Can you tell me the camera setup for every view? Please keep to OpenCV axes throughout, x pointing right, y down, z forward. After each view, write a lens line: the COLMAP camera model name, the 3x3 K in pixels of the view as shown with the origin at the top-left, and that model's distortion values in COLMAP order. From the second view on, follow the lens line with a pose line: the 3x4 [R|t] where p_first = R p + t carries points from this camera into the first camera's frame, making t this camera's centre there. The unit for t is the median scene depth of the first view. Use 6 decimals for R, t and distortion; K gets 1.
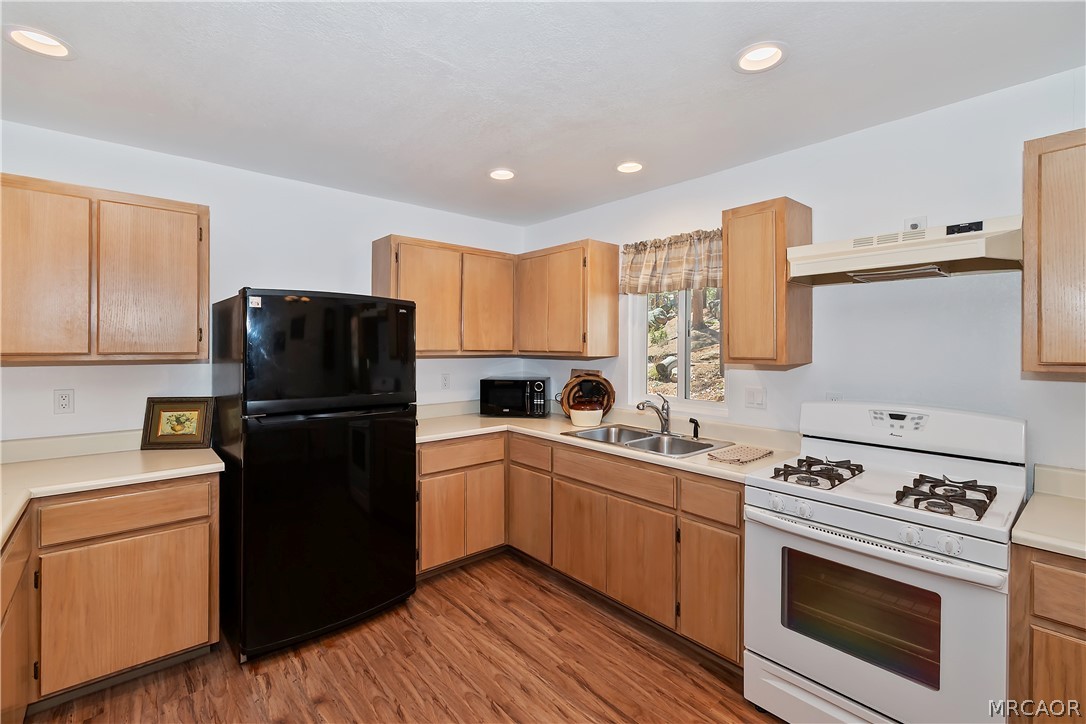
lens RADIAL K [[488.7, 0, 533.9], [0, 488.7, 342.6], [0, 0, 1]] dist [-0.000271, -0.000272]
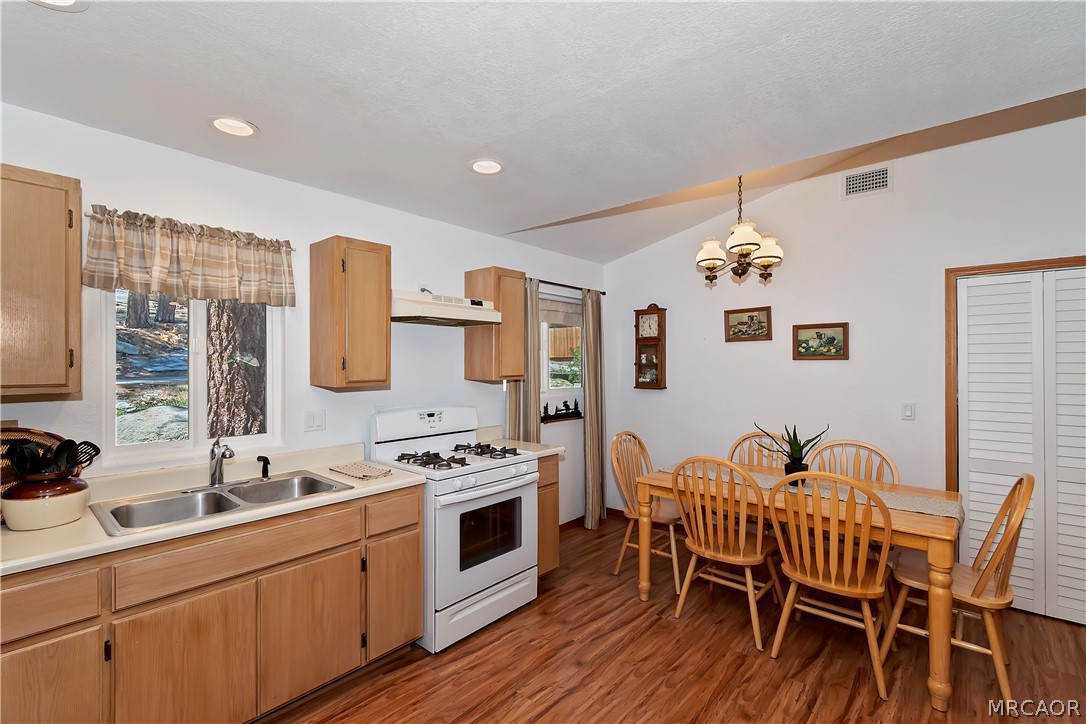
lens RADIAL K [[484.8, 0, 543.0], [0, 484.8, 362.0], [0, 0, 1]] dist [-0.001245, -0.000226]
pose [[-0.152173, 0.003252, 0.988349, -0.738123], [-0.003003, 0.999988, -0.003753, -0.007865], [-0.988349, -0.003539, -0.152161, 0.818356]]
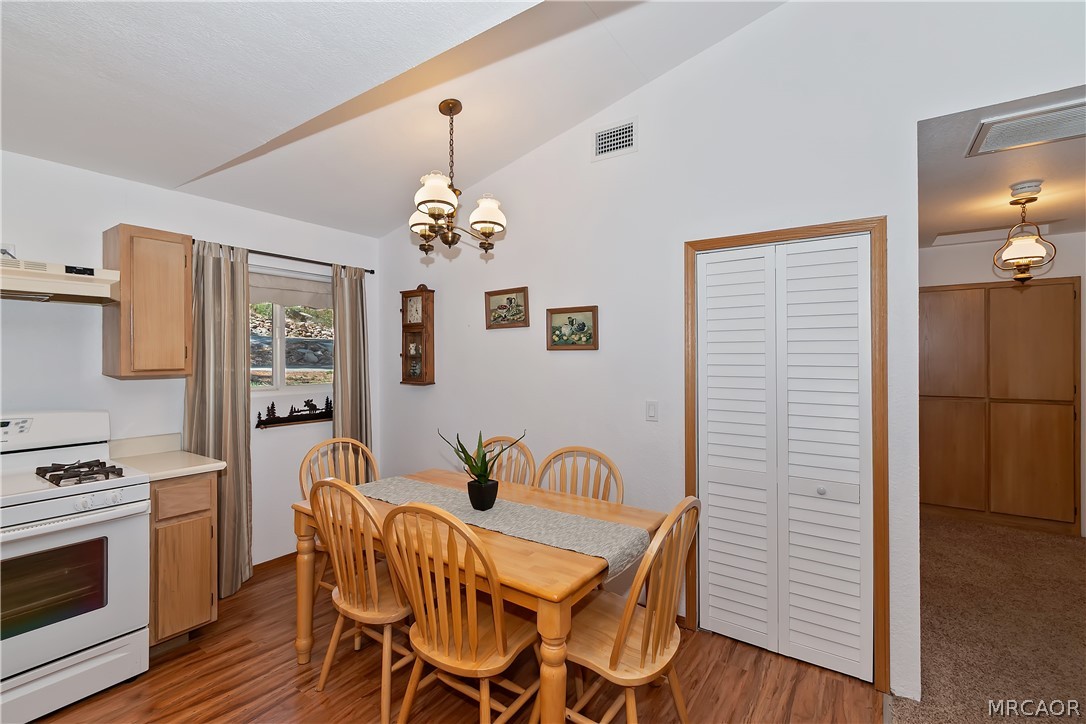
lens RADIAL K [[477.6, 0, 542.2], [0, 477.6, 356.3], [0, 0, 1]] dist [-0.001729, -0.000262]
pose [[-0.266907, -0.000376, 0.963722, -0.560001], [-0.004172, 0.999991, -0.000765, -0.004656], [-0.963713, -0.004225, -0.266906, 0.107787]]
